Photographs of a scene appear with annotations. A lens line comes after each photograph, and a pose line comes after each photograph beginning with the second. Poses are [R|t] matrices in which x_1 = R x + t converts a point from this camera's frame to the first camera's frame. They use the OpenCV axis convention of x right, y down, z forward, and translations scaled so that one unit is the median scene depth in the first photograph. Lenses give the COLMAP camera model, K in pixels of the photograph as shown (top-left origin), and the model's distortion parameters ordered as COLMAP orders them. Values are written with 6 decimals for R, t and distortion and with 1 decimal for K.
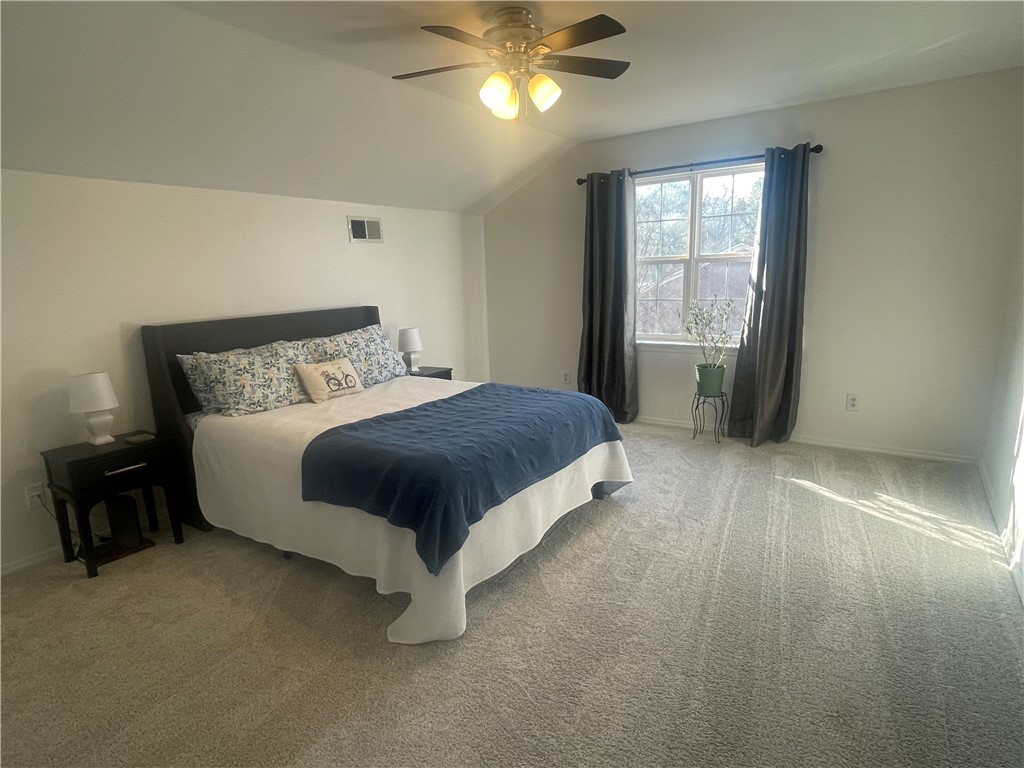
lens RADIAL K [[563.2, 0, 506.7], [0, 563.2, 384.3], [0, 0, 1]] dist [0.004996, -0.000042]
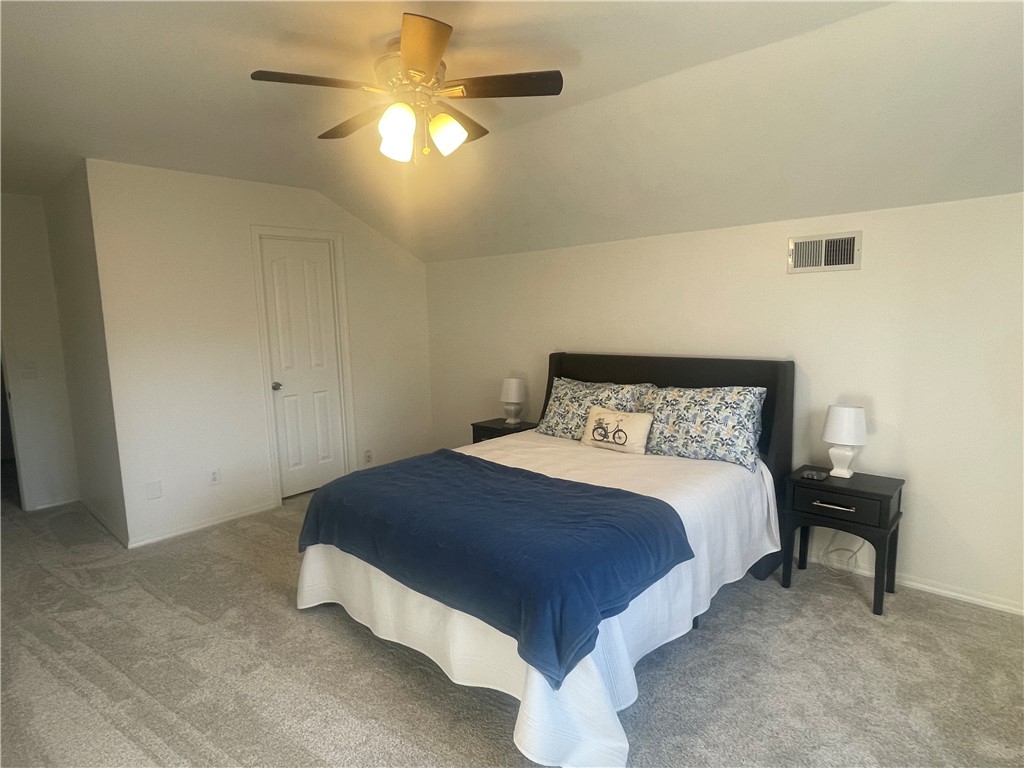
lens RADIAL K [[563.2, 0, 505.1], [0, 563.2, 388.7], [0, 0, 1]] dist [0.004996, -0.000042]
pose [[-0.156191, 0.145444, -0.976960, 0.593749], [-0.184120, 0.967475, 0.173468, -0.195646], [0.970414, 0.206972, -0.124332, 0.893584]]
